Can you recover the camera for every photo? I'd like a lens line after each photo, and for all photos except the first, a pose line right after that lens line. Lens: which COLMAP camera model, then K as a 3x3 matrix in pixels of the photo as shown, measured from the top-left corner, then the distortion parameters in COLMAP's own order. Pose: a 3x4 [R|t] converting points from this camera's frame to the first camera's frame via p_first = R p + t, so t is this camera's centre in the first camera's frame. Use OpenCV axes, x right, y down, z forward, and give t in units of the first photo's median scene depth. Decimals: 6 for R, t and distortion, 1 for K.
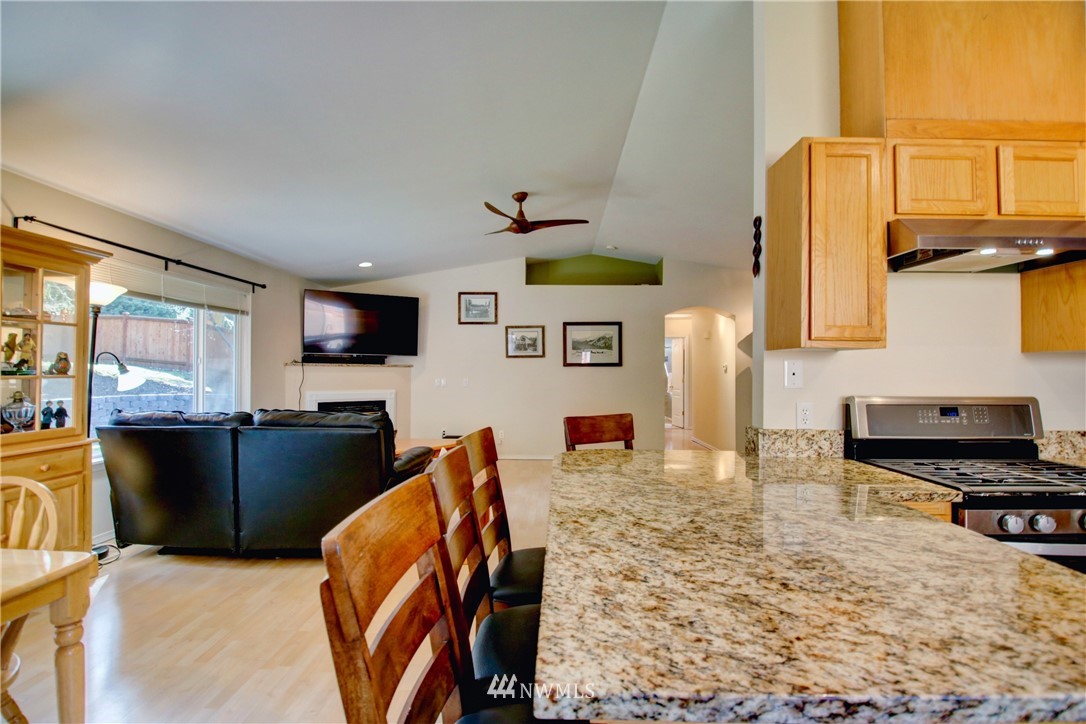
lens RADIAL K [[504.5, 0, 542.2], [0, 504.5, 366.6], [0, 0, 1]] dist [0.020068, -0.030741]
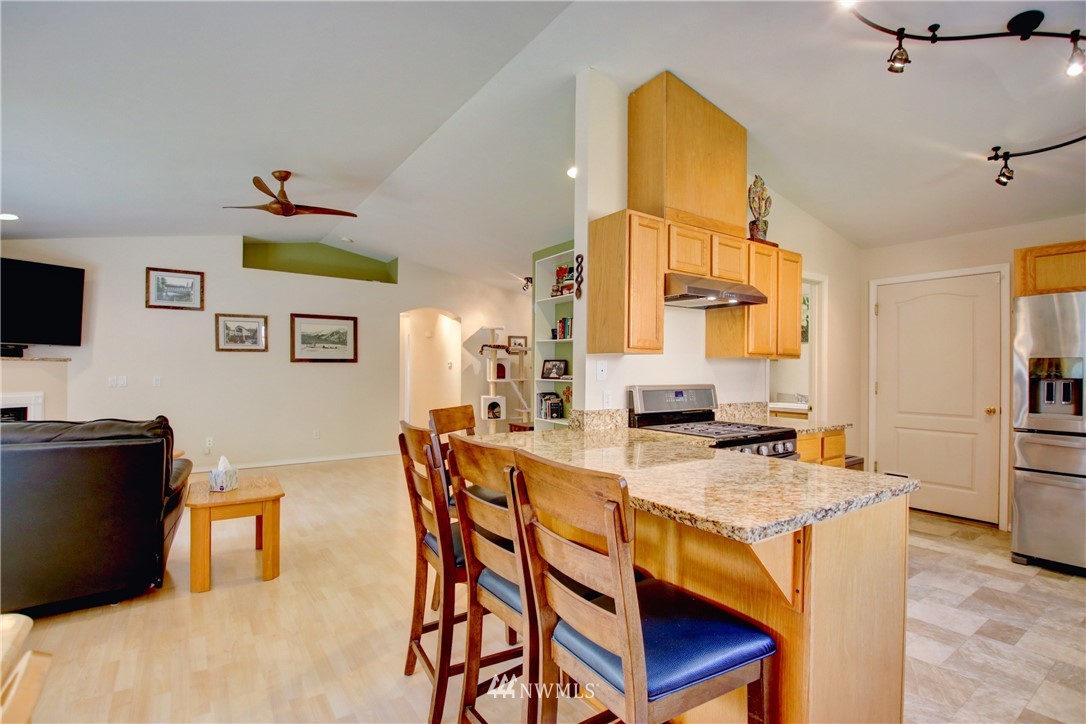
lens RADIAL K [[504.5, 0, 542.2], [0, 504.5, 366.6], [0, 0, 1]] dist [0.020068, -0.030741]
pose [[0.804490, 0.004262, 0.593951, -0.210154], [-0.008856, 0.999949, 0.004819, -0.000605], [-0.593901, -0.009137, 0.804487, -0.013136]]
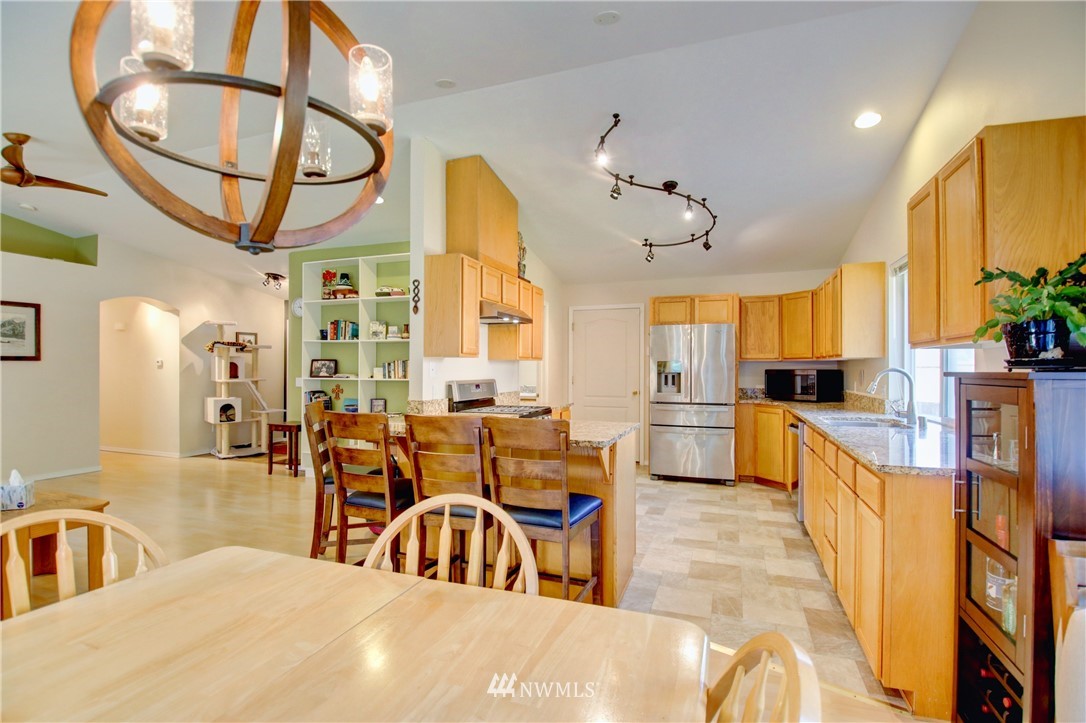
lens RADIAL K [[504.5, 0, 542.2], [0, 504.5, 366.1], [0, 0, 1]] dist [0.020068, -0.030741]
pose [[0.321403, 0.001171, 0.946942, -0.499350], [-0.010112, 0.999946, 0.002196, -0.002623], [-0.946888, -0.010282, 0.321398, 0.013547]]
